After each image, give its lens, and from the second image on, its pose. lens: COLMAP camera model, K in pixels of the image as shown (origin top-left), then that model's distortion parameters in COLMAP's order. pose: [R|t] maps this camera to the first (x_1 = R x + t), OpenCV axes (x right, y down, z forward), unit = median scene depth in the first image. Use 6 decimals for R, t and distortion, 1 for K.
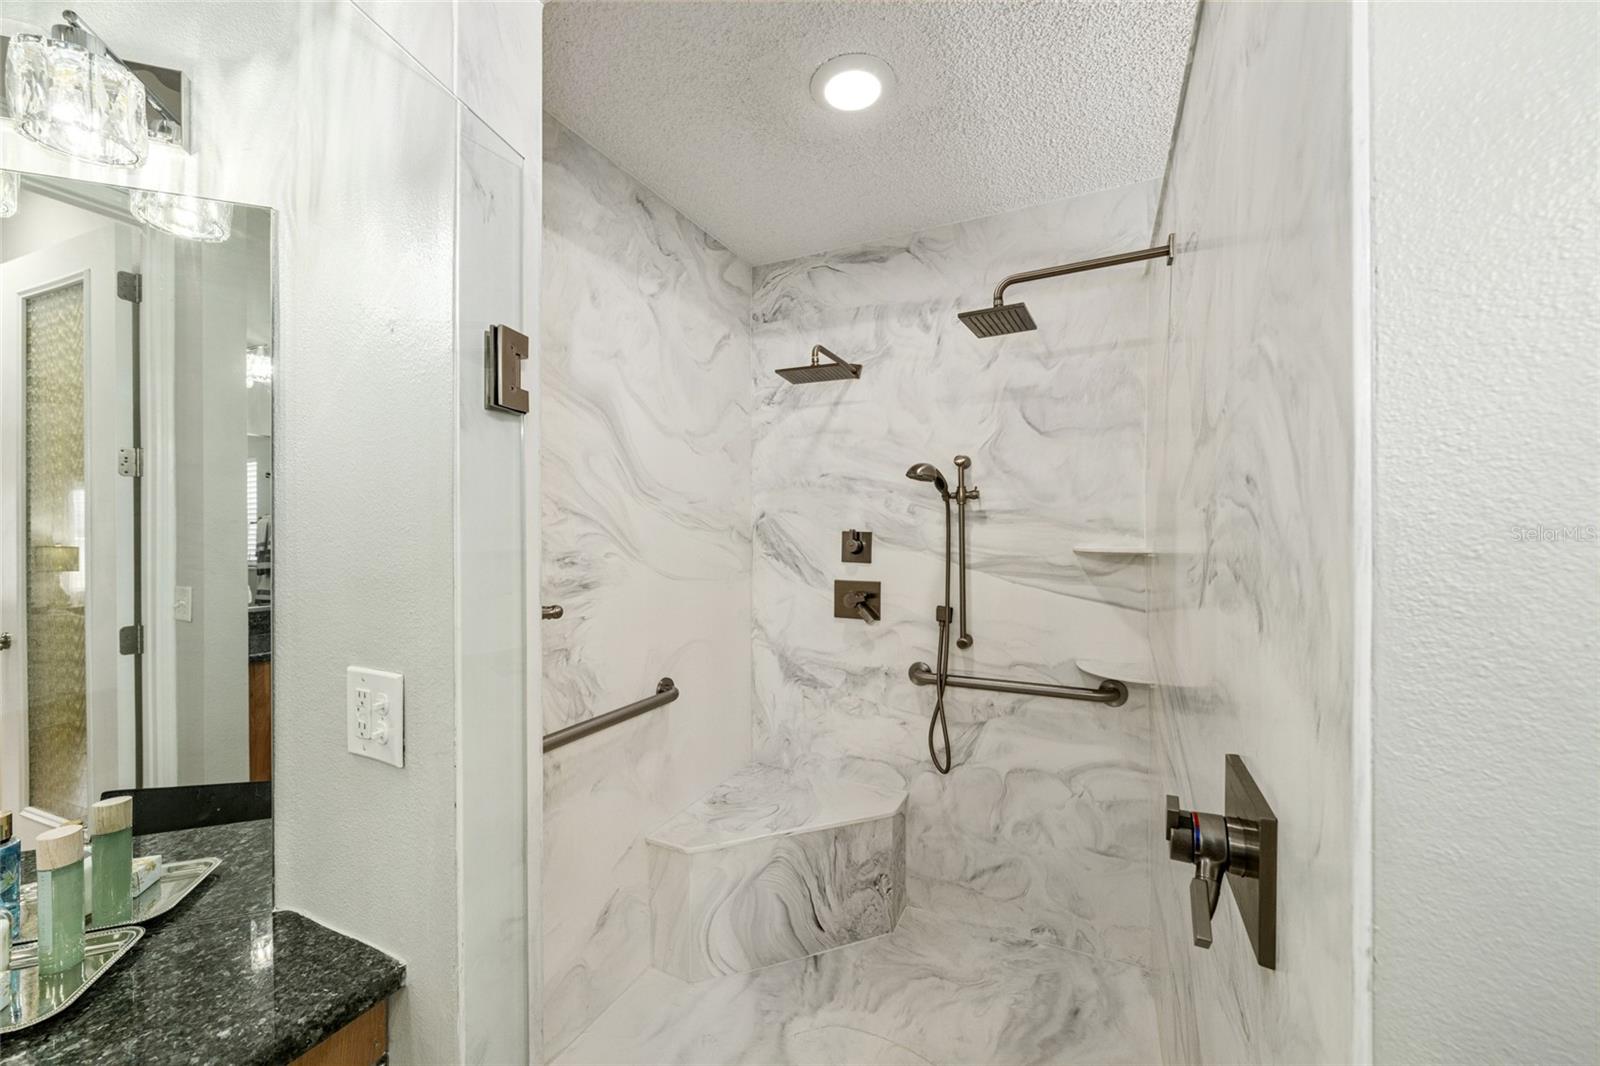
lens RADIAL K [[636.7, 0, 797.8], [0, 636.7, 530.8], [0, 0, 1]] dist [-0.000645, 0.000287]
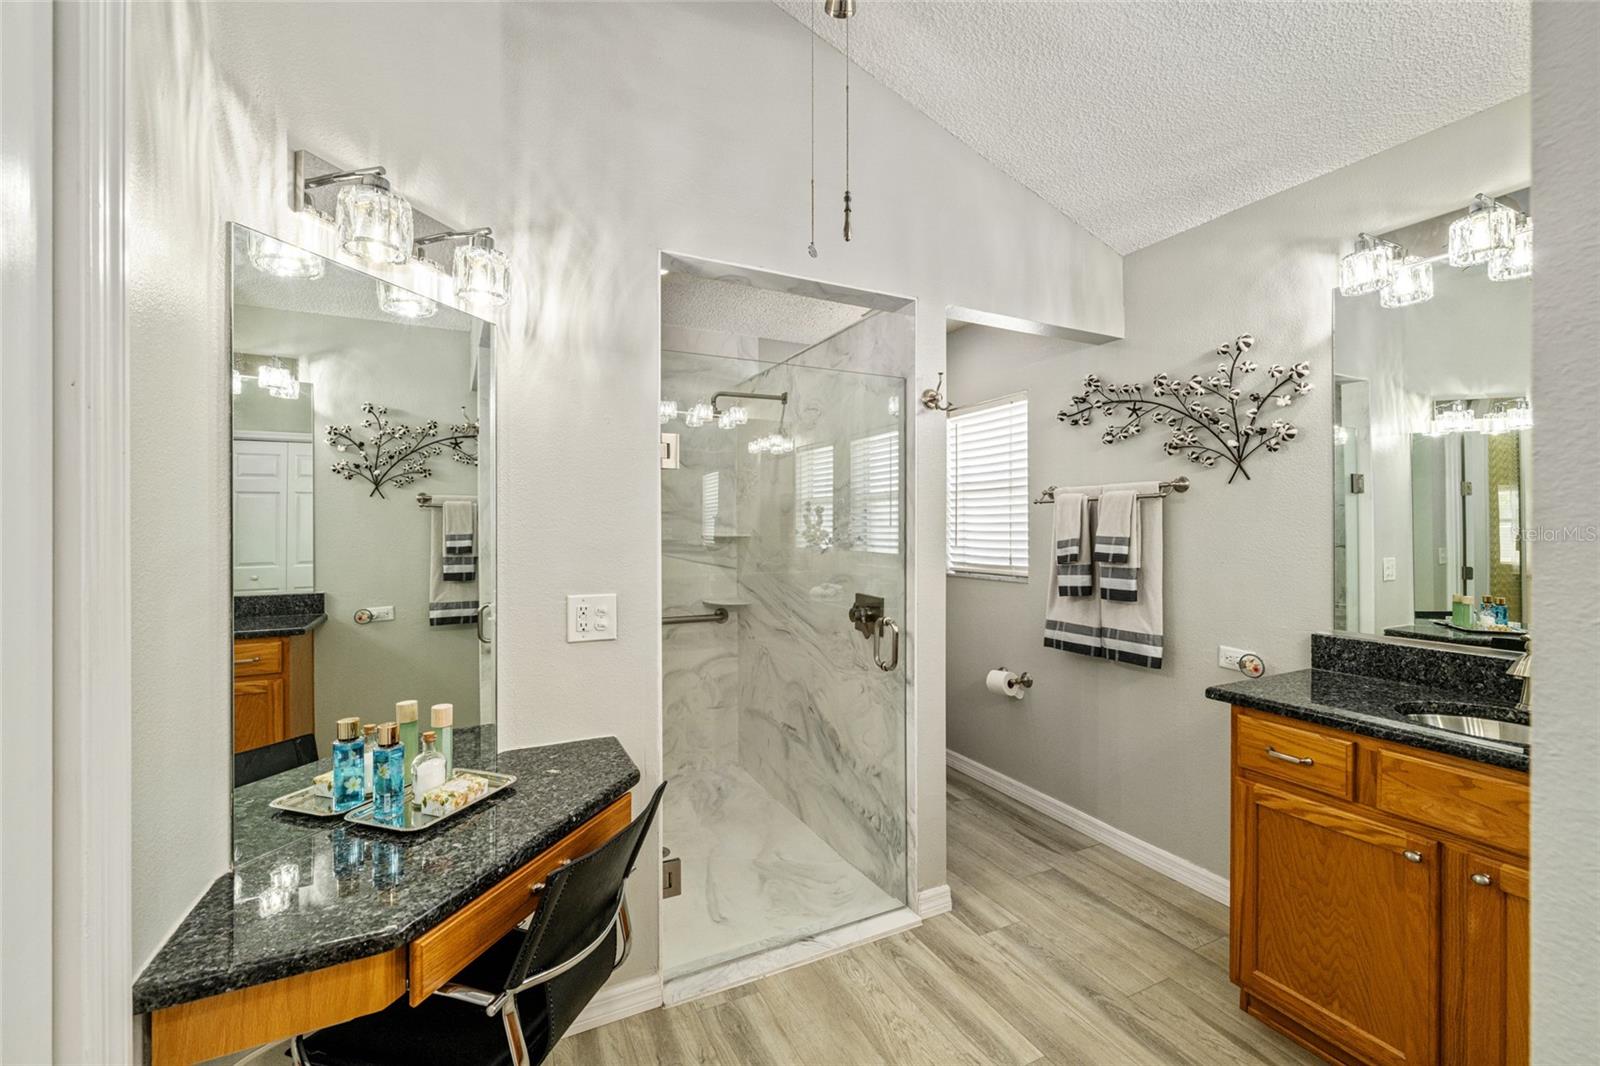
lens RADIAL K [[664.8, 0, 805.7], [0, 664.8, 528.1], [0, 0, 1]] dist [-0.001115, -0.000383]
pose [[0.619822, -0.000426, 0.784743, -0.803593], [-0.001747, 0.999997, 0.001923, 0.005155], [-0.784741, -0.002563, 0.619819, -0.330691]]
